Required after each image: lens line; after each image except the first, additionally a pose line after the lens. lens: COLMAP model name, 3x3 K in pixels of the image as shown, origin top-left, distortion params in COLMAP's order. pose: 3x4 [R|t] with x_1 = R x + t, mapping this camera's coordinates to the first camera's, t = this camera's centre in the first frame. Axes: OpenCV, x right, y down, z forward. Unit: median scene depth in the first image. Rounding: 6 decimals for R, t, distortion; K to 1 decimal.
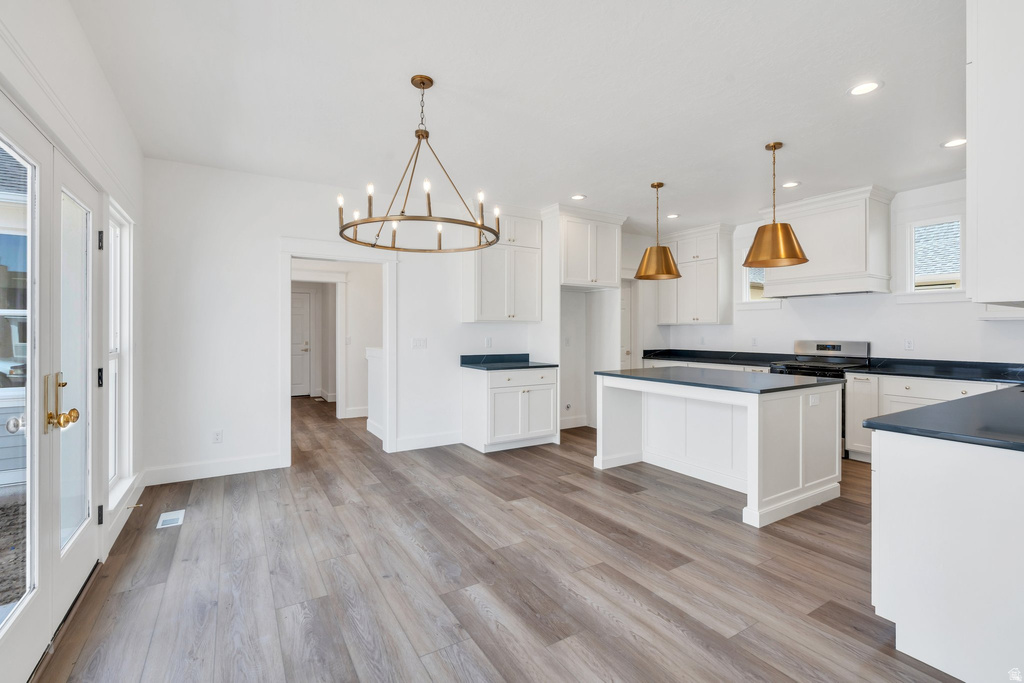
lens RADIAL K [[461.7, 0, 519.2], [0, 461.7, 330.3], [0, 0, 1]] dist [-0.002972, 0.000066]
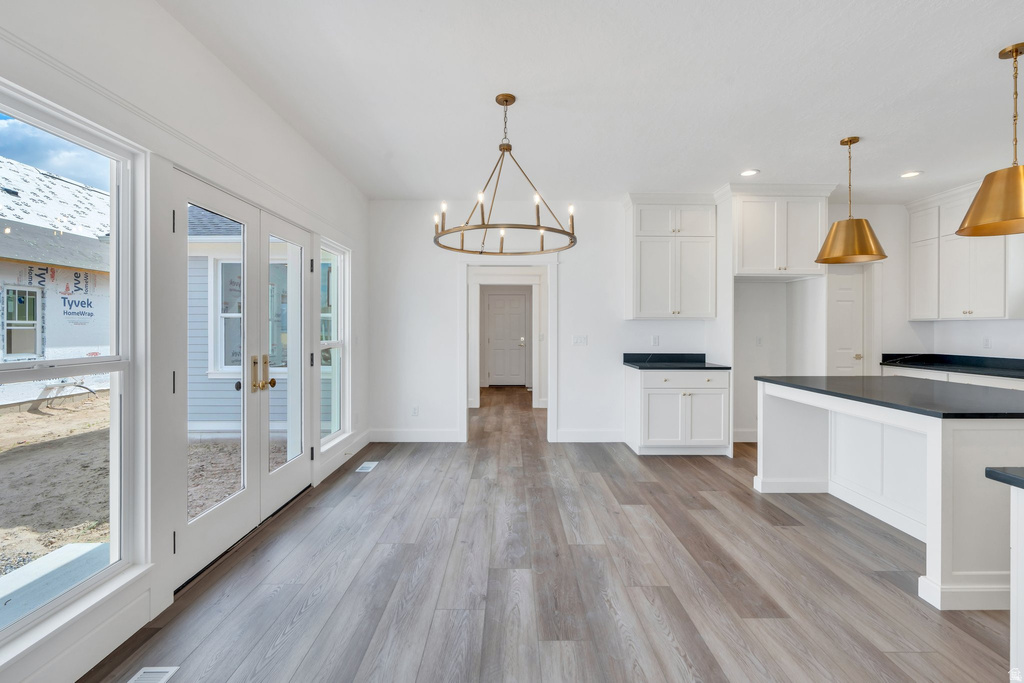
lens RADIAL K [[462.0, 0, 516.2], [0, 462.0, 328.7], [0, 0, 1]] dist [-0.003426, 0.000016]
pose [[0.854512, 0.000768, -0.519431, 0.288666], [-0.000740, 1.000000, 0.000262, 0.002645], [0.519431, 0.000160, 0.854512, 0.060330]]
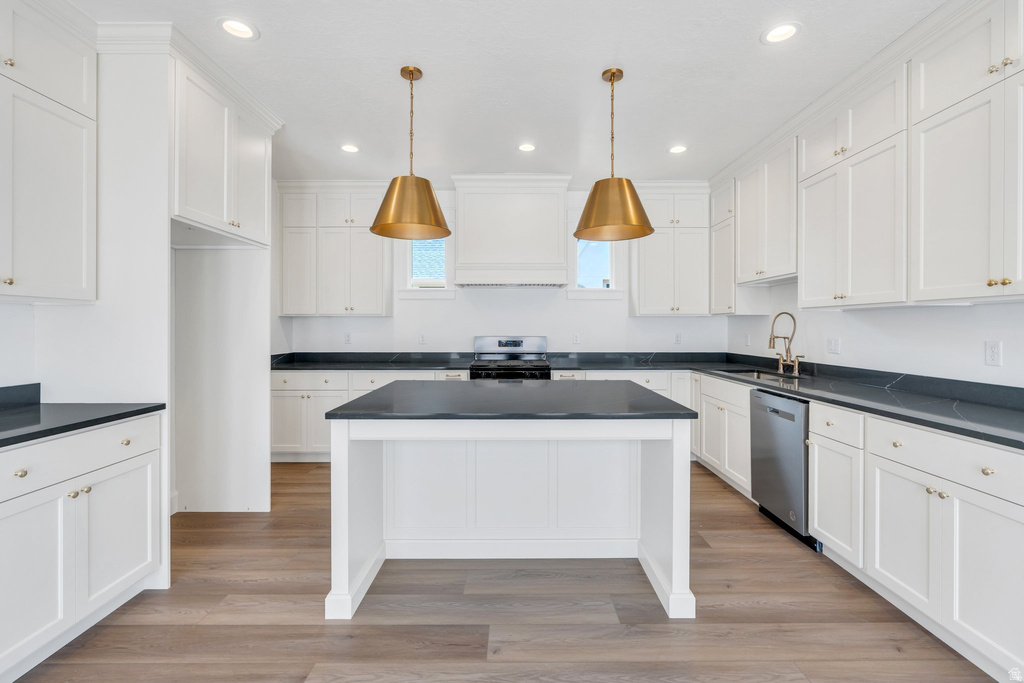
lens RADIAL K [[462.0, 0, 516.2], [0, 462.0, 328.7], [0, 0, 1]] dist [-0.003426, 0.000016]
pose [[0.525672, -0.004882, 0.850673, -0.161430], [-0.001181, 0.999978, 0.006469, 0.003072], [-0.850687, -0.004405, 0.525655, 0.753743]]
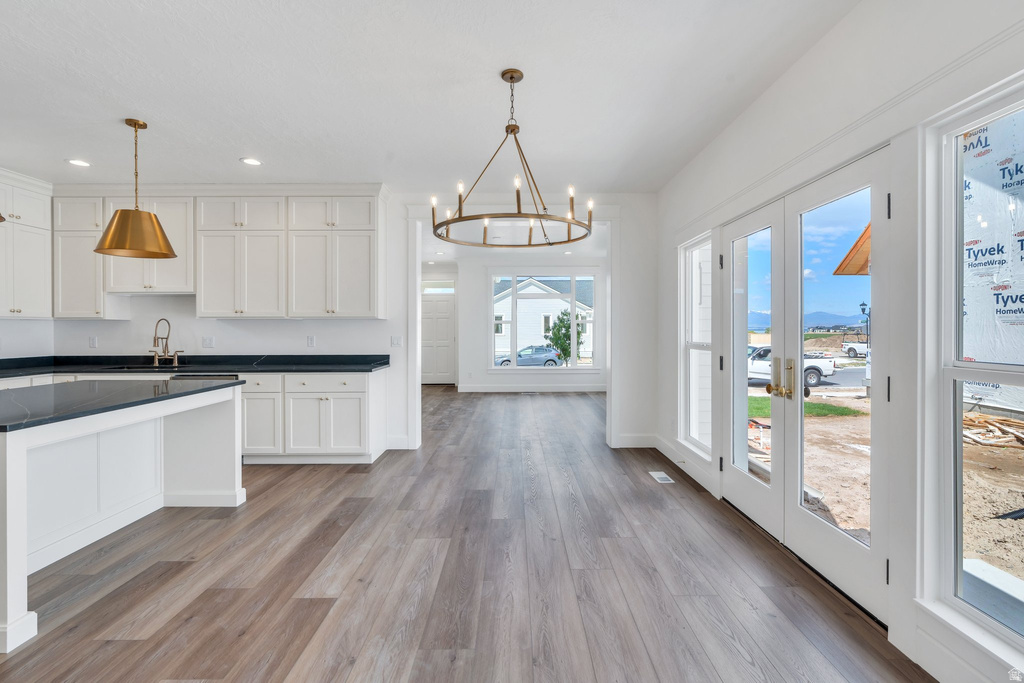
lens RADIAL K [[462.0, 0, 516.2], [0, 462.0, 328.7], [0, 0, 1]] dist [-0.003426, 0.000016]
pose [[-0.850169, 0.001607, 0.526508, -0.565036], [0.000215, 0.999996, -0.002705, 0.004836], [-0.526511, -0.002186, -0.850166, 1.403494]]
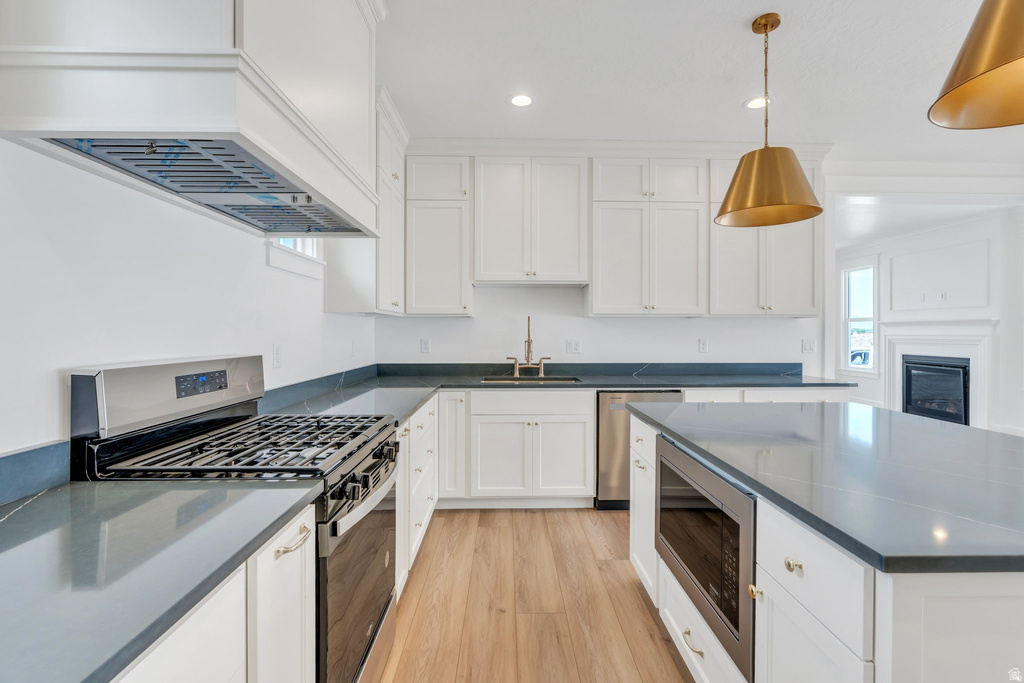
lens RADIAL K [[462.0, 0, 516.2], [0, 462.0, 328.7], [0, 0, 1]] dist [-0.003426, 0.000016]
pose [[-0.861739, 0.000326, 0.507351, 0.540569], [-0.003349, 0.999974, -0.006331, 0.006946], [-0.507340, -0.007155, -0.861716, 1.723222]]
